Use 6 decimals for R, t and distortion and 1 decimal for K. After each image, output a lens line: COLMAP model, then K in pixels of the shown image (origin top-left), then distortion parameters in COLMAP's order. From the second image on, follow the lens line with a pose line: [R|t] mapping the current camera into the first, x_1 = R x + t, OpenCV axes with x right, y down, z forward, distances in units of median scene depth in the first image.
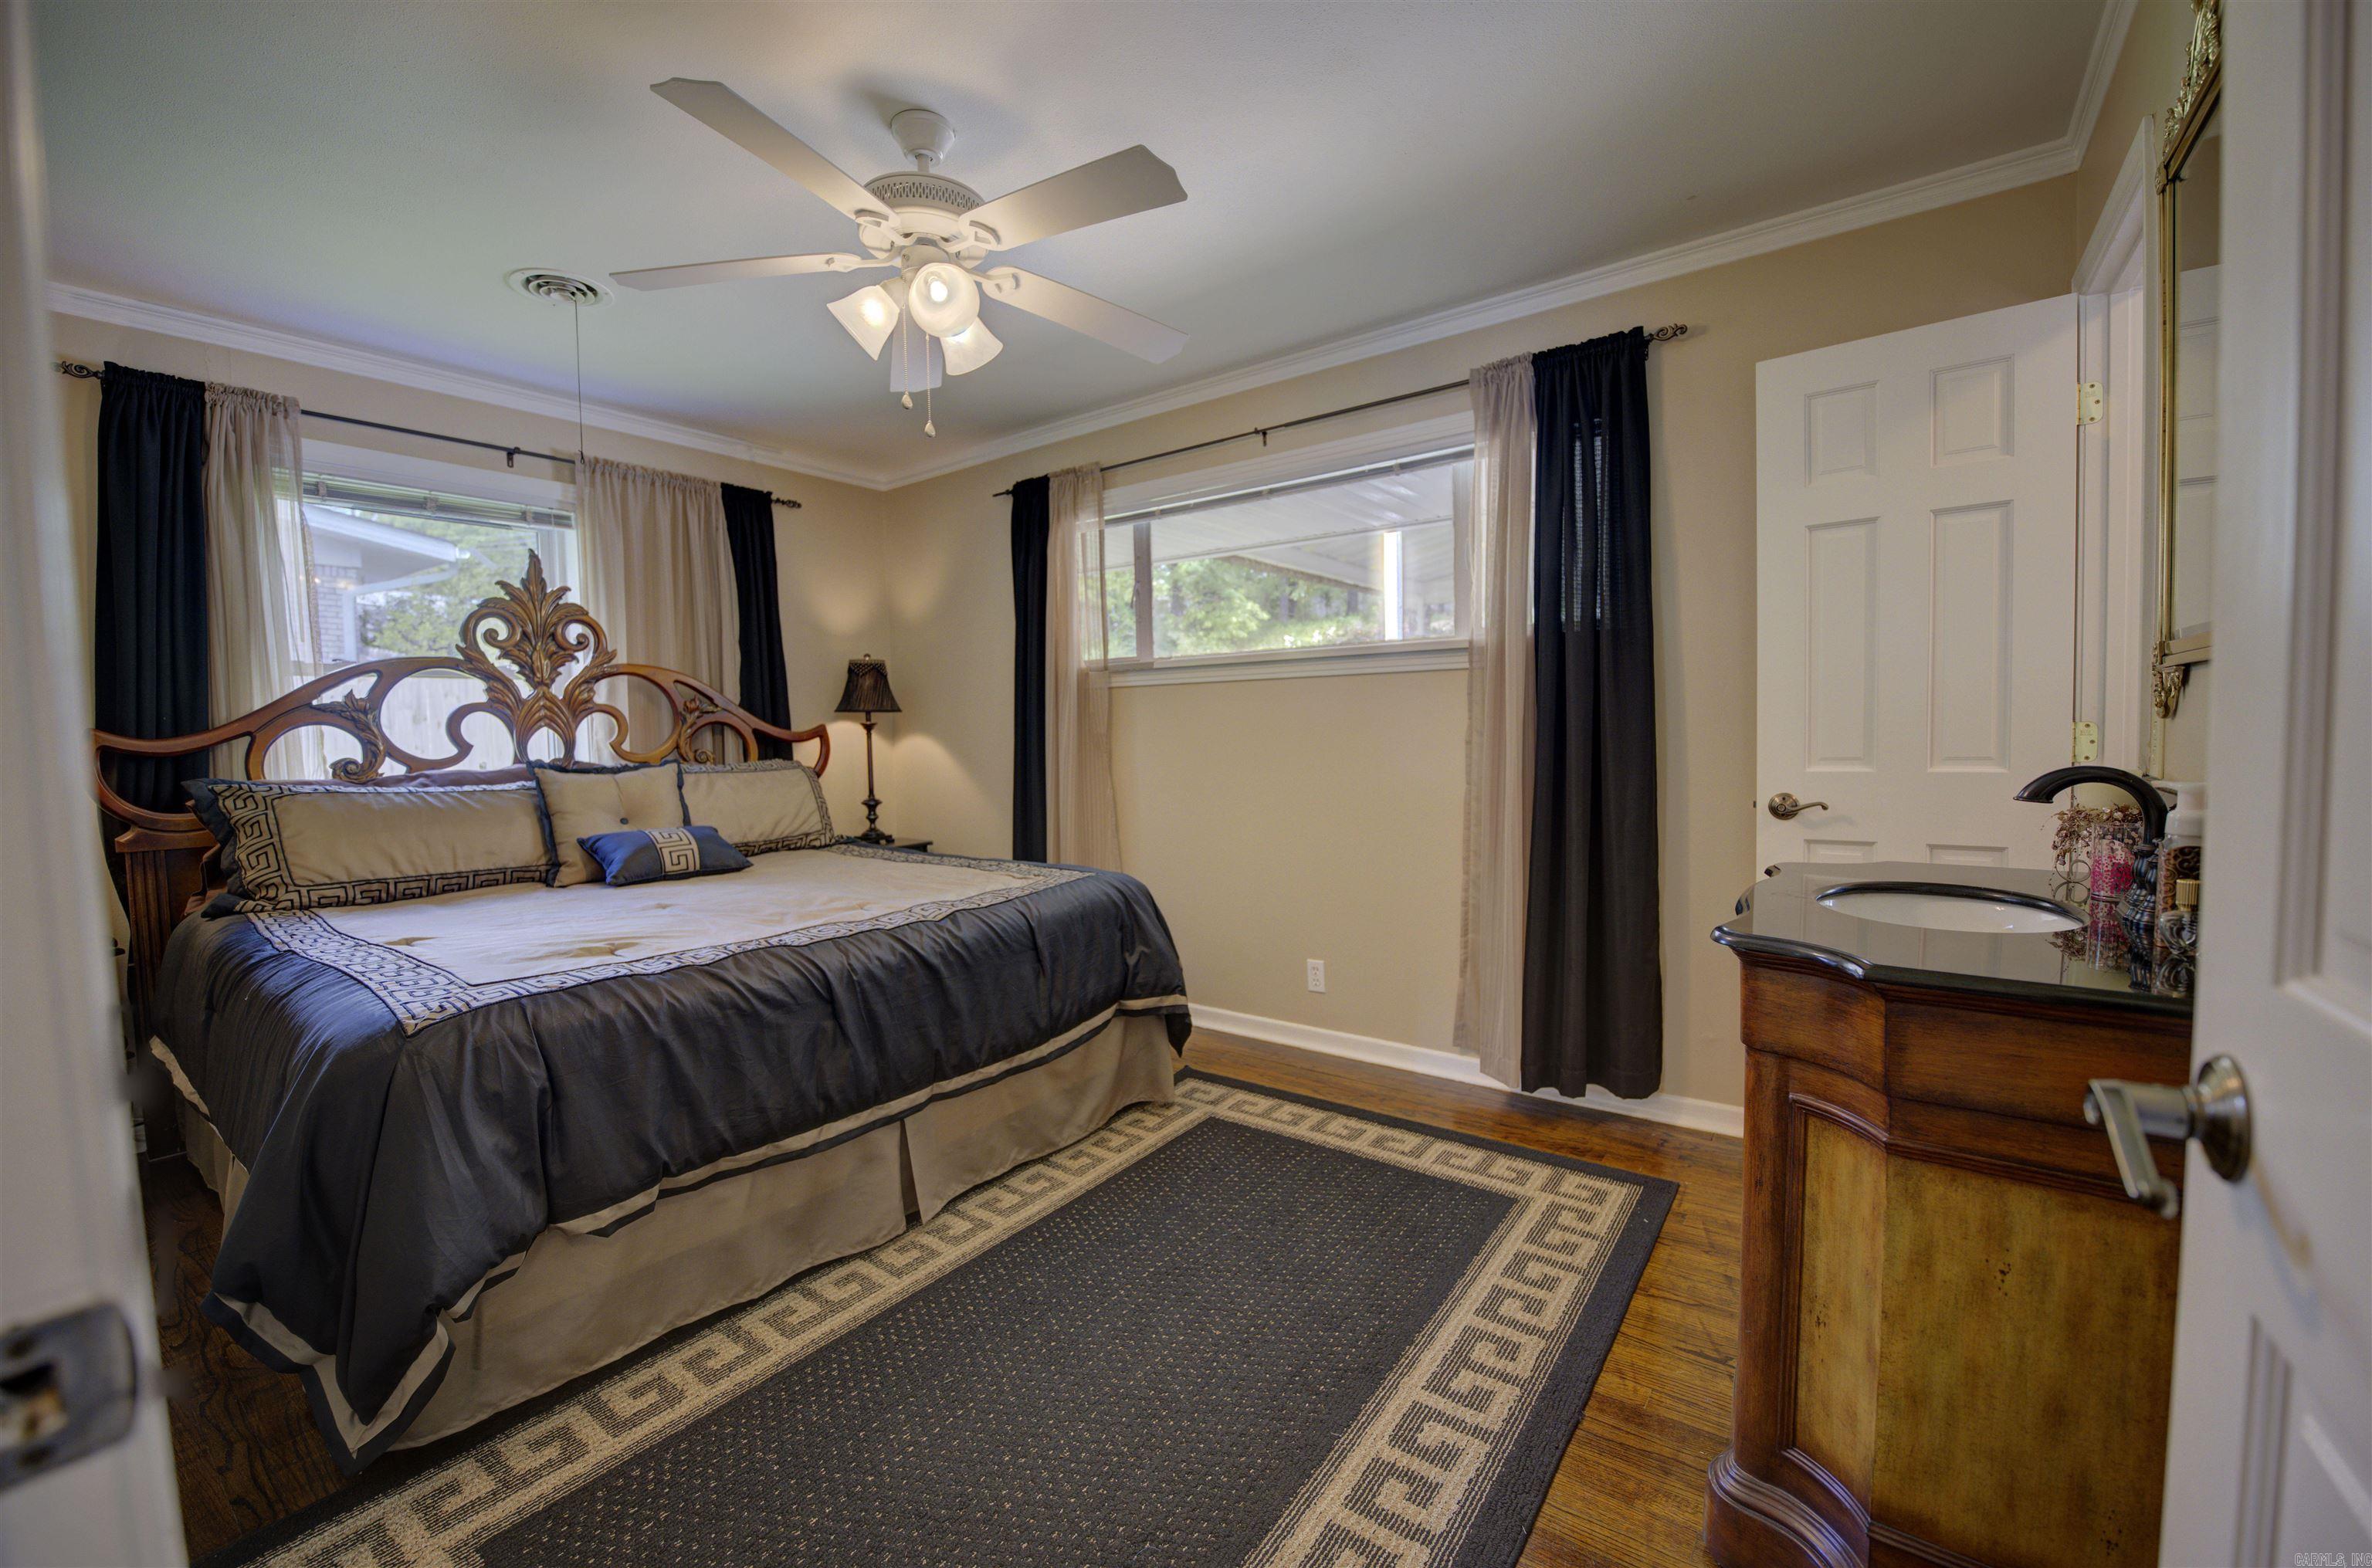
lens RADIAL K [[956.7, 0, 1179.3], [0, 956.7, 778.2], [0, 0, 1]] dist [-0.023031, 0.001532]
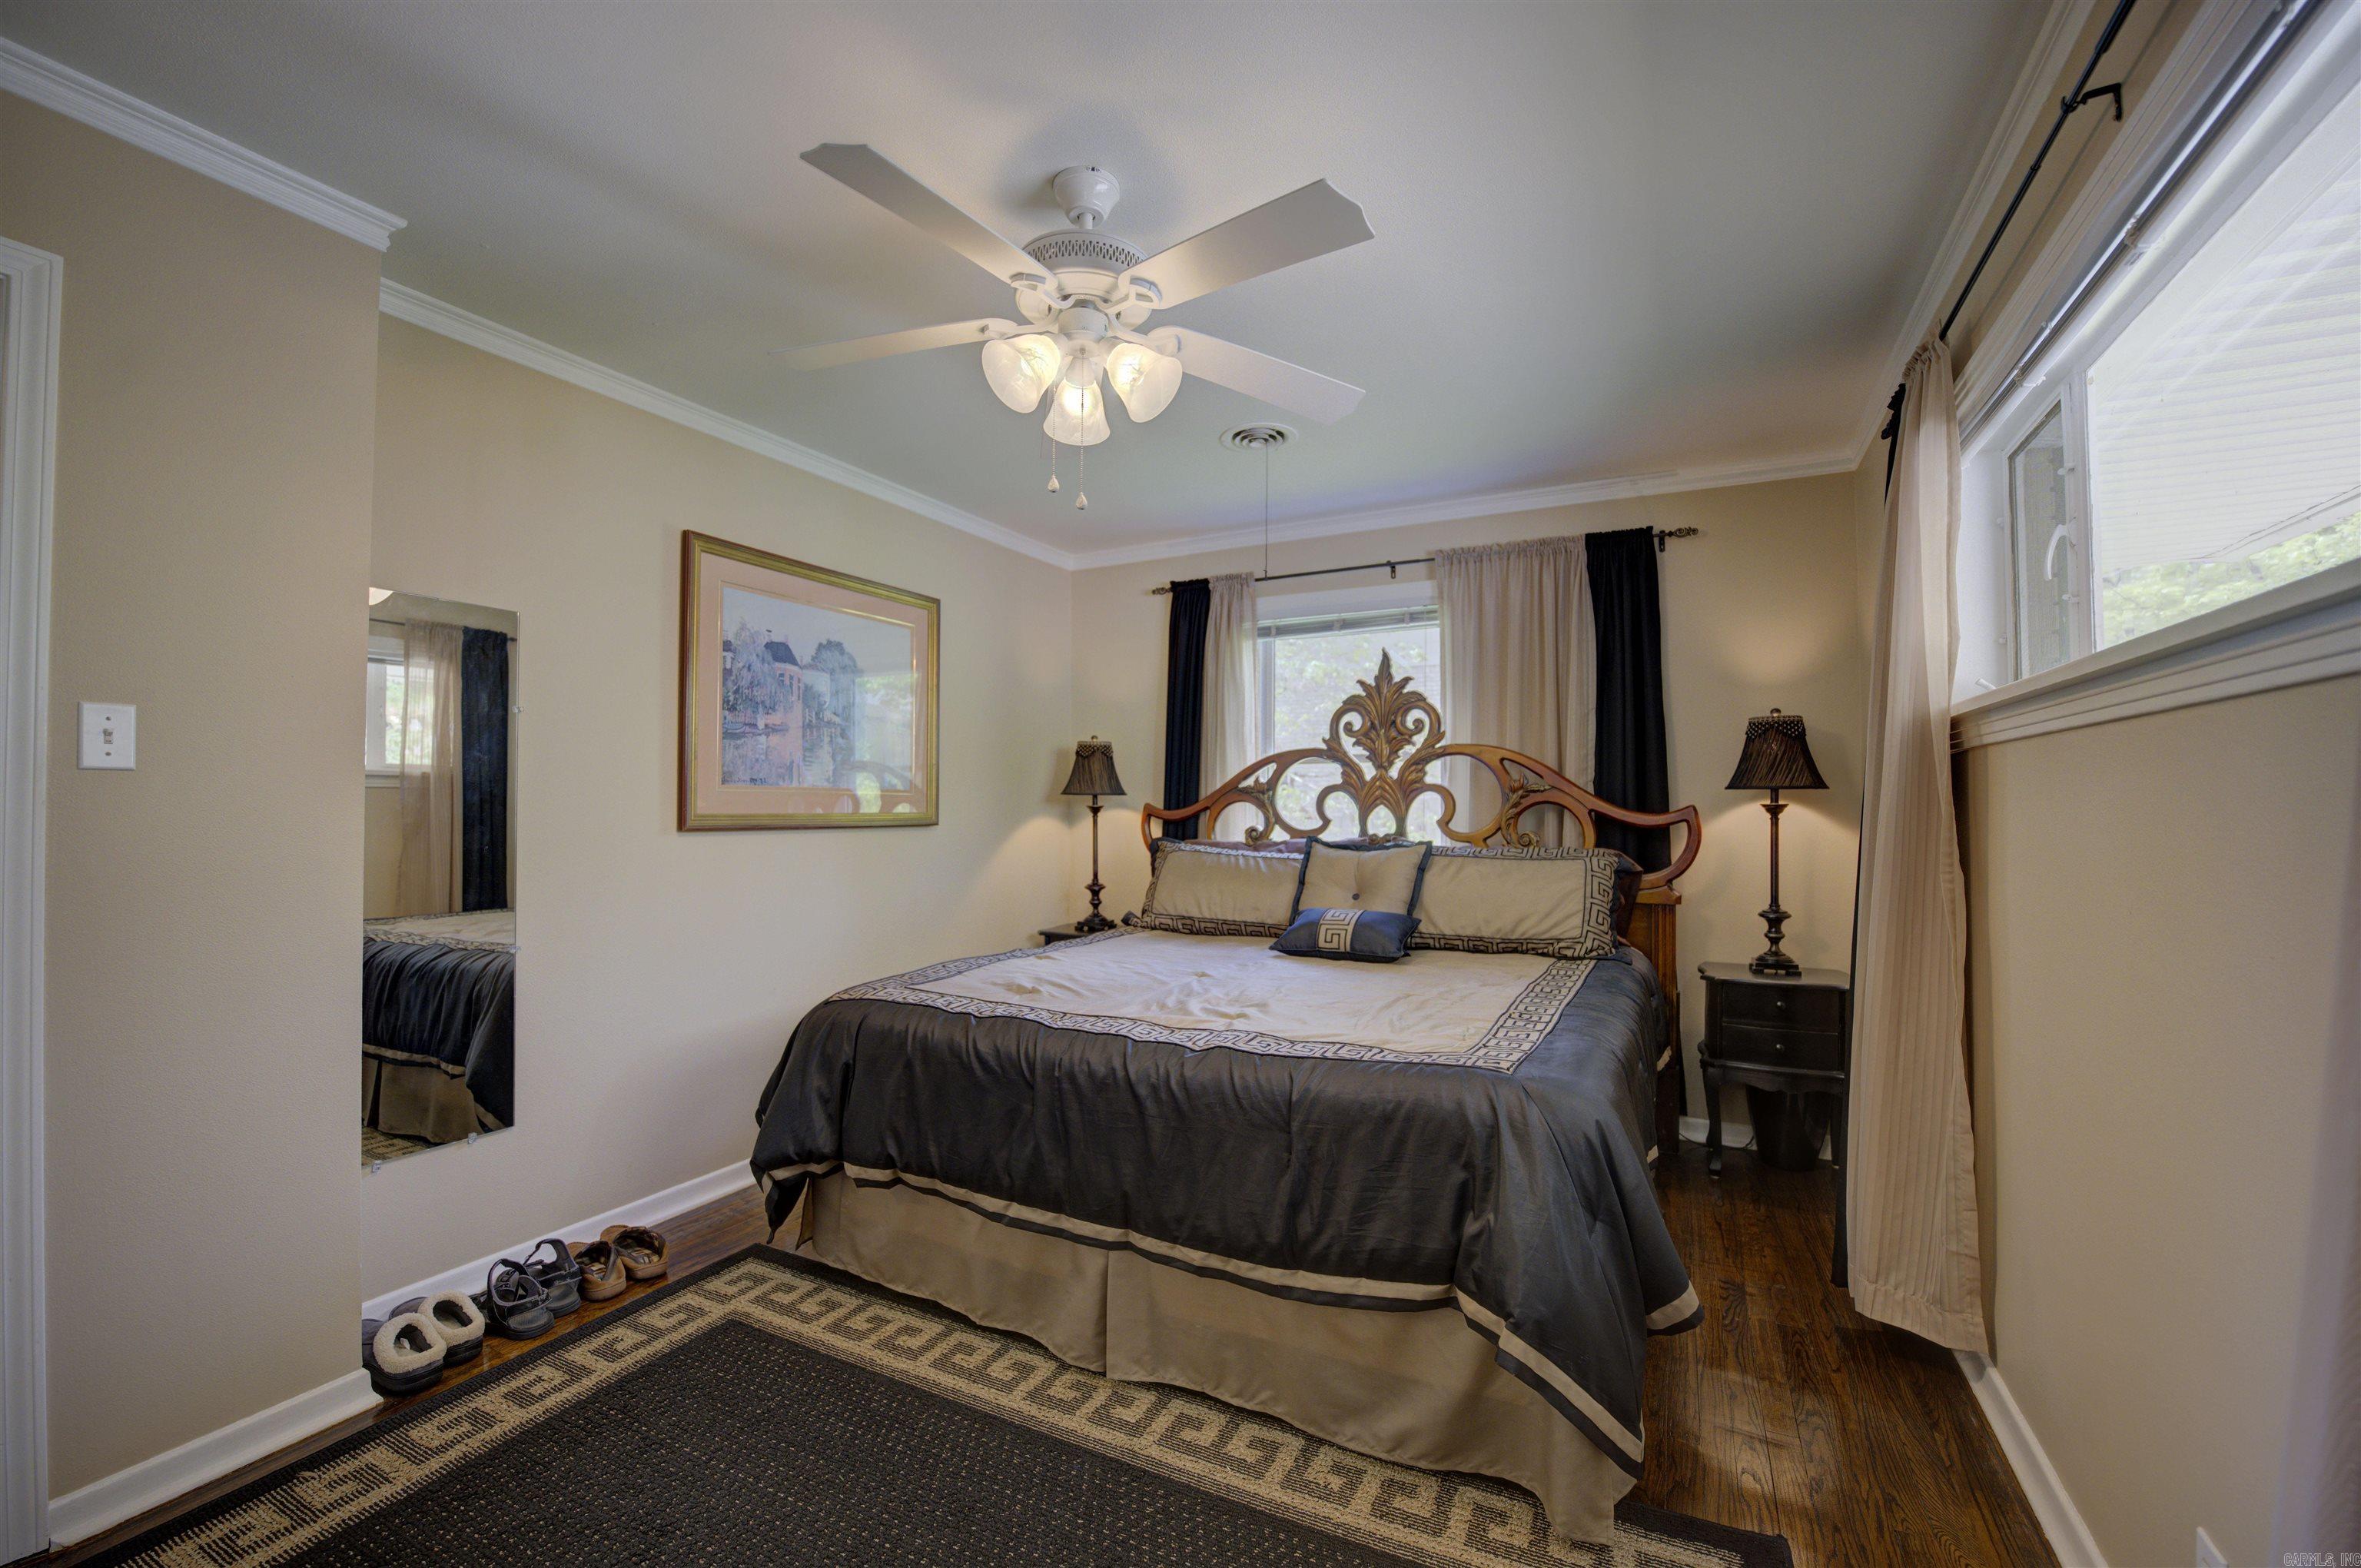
lens RADIAL K [[952.3, 0, 1180.4], [0, 952.3, 790.6], [0, 0, 1]] dist [-0.023031, 0.001532]
pose [[0.168768, -0.007905, -0.985624, 0.425515], [-0.061210, 0.997954, -0.018485, -0.039555], [0.983753, 0.063449, 0.167939, 0.631478]]
